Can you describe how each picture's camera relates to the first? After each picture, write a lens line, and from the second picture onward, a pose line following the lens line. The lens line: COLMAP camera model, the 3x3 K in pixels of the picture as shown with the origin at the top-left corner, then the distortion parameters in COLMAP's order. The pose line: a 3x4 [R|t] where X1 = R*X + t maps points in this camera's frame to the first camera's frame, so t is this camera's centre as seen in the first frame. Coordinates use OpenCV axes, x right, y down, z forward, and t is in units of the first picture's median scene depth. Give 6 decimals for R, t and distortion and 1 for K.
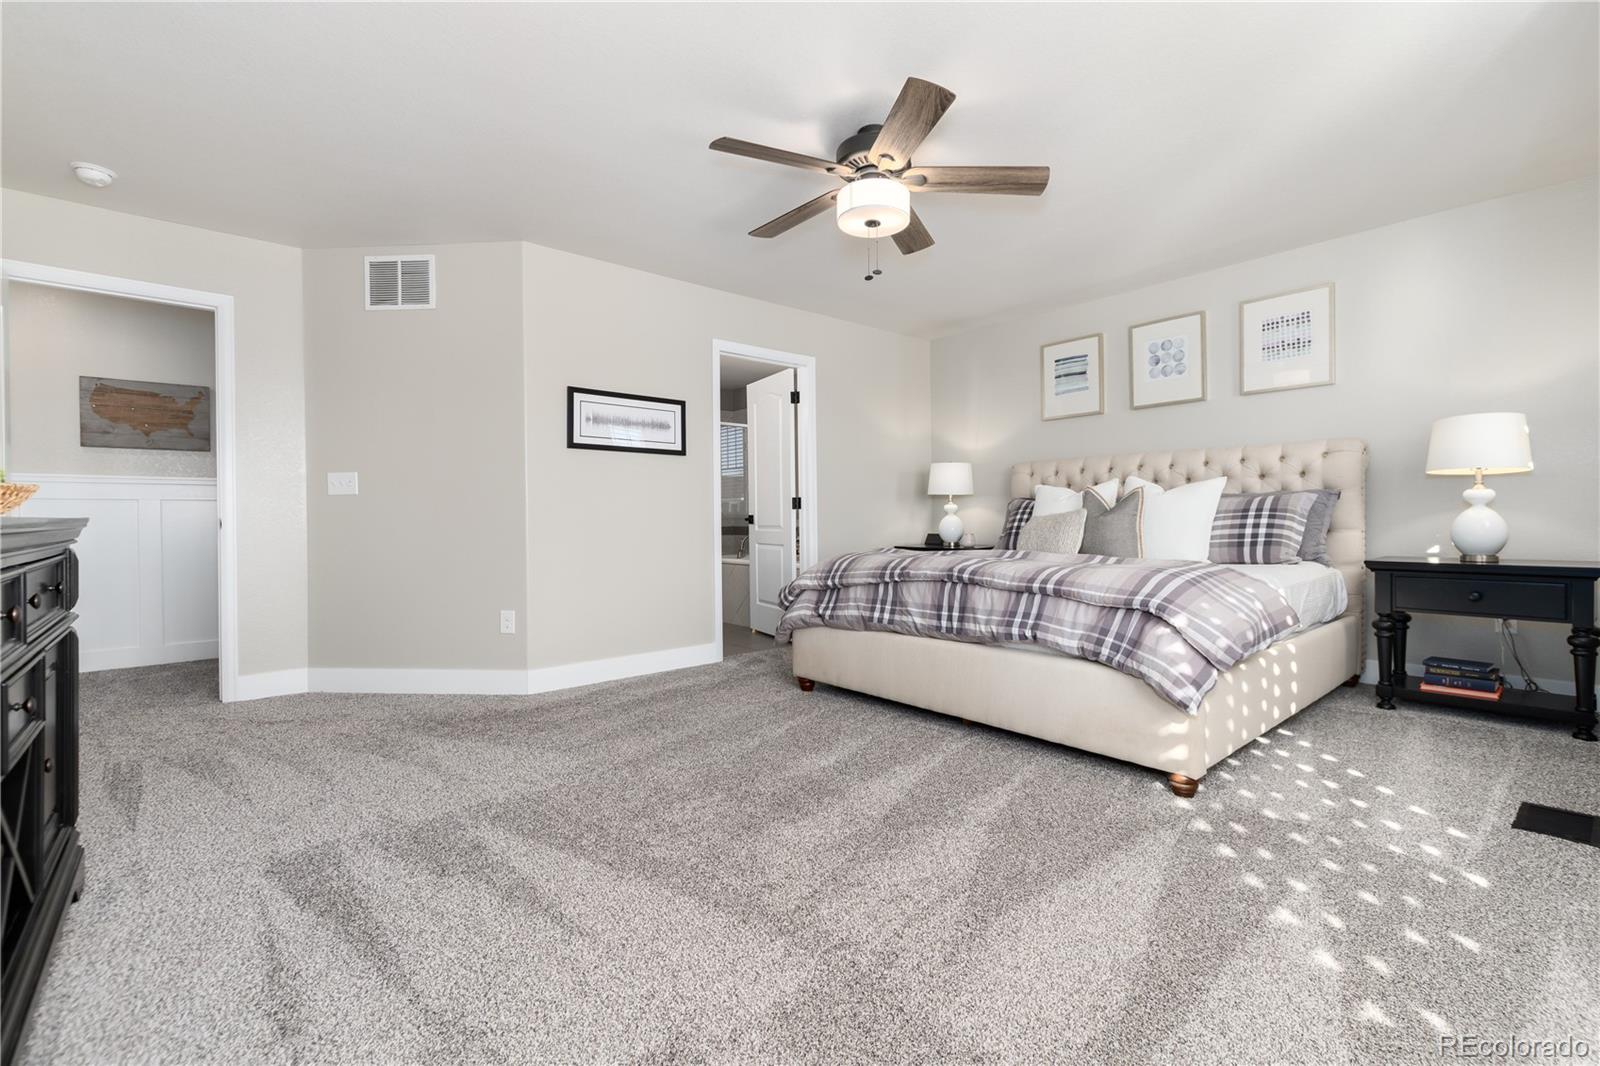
lens RADIAL K [[694.8, 0, 810.4], [0, 694.8, 520.4], [0, 0, 1]] dist [0.002208, -0.000009]
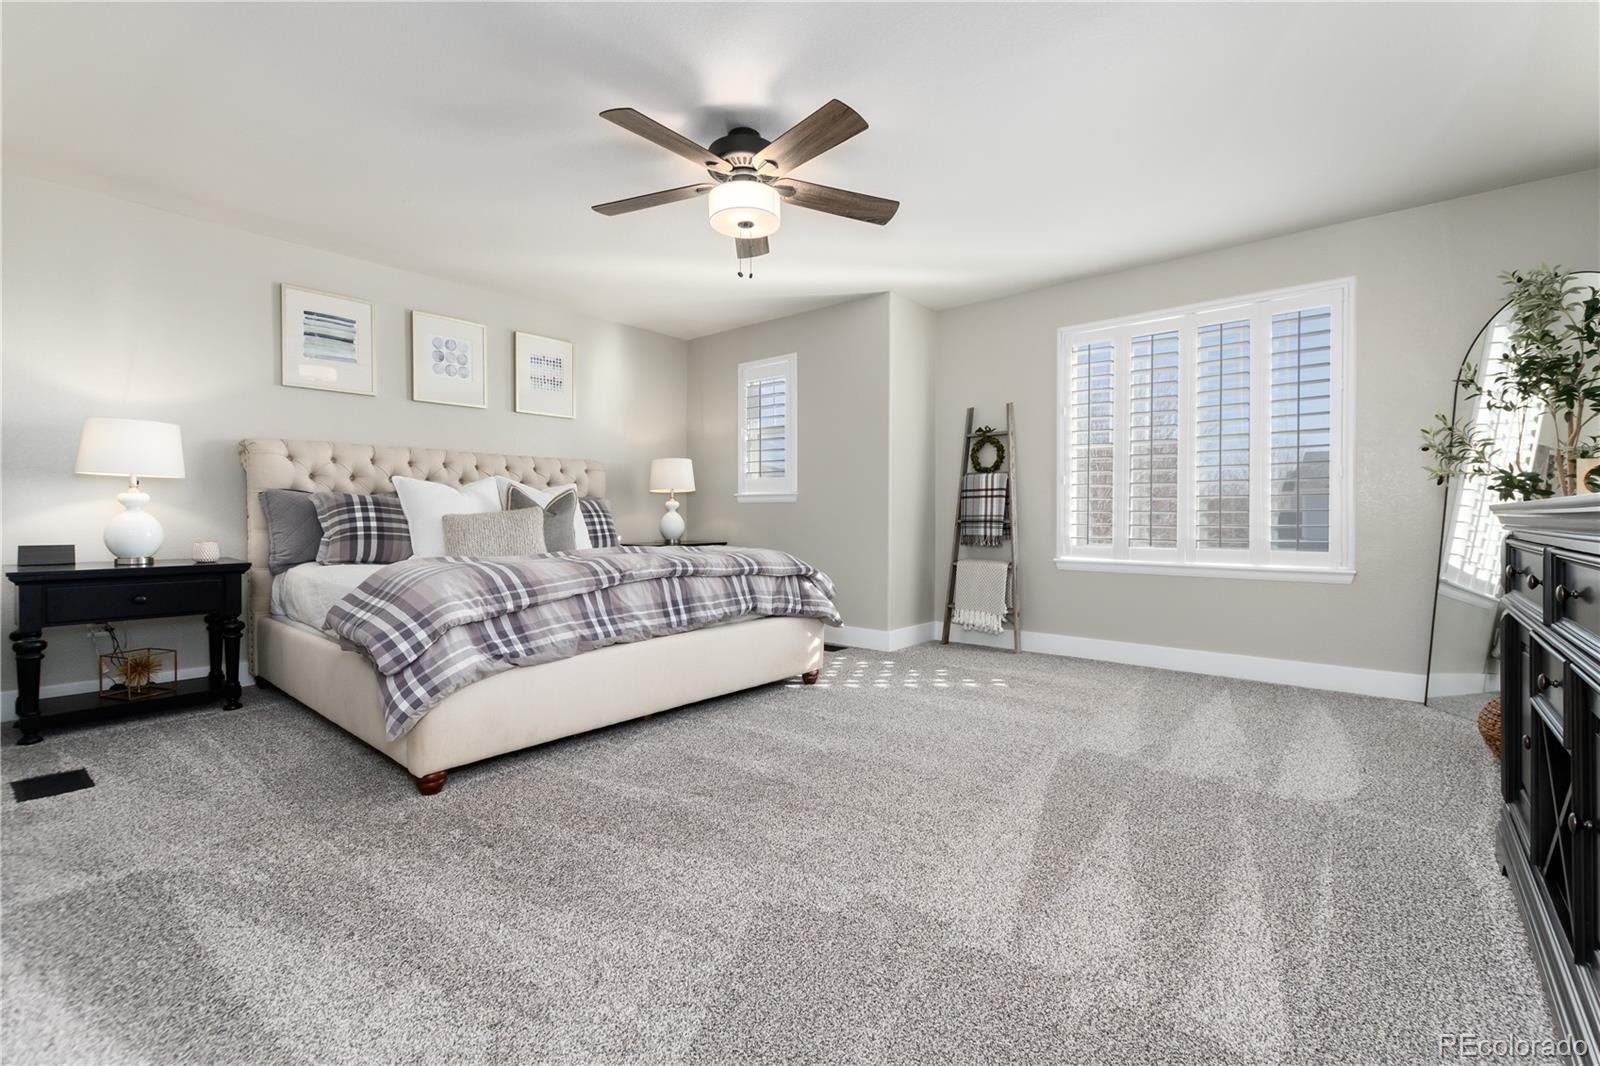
lens RADIAL K [[694.8, 0, 810.4], [0, 694.8, 520.4], [0, 0, 1]] dist [0.002208, -0.000009]
pose [[-0.156851, 0.003669, 0.987615, -0.781508], [0.004212, 0.999986, -0.003046, 0.009358], [-0.987613, 0.003683, -0.156865, 0.901184]]
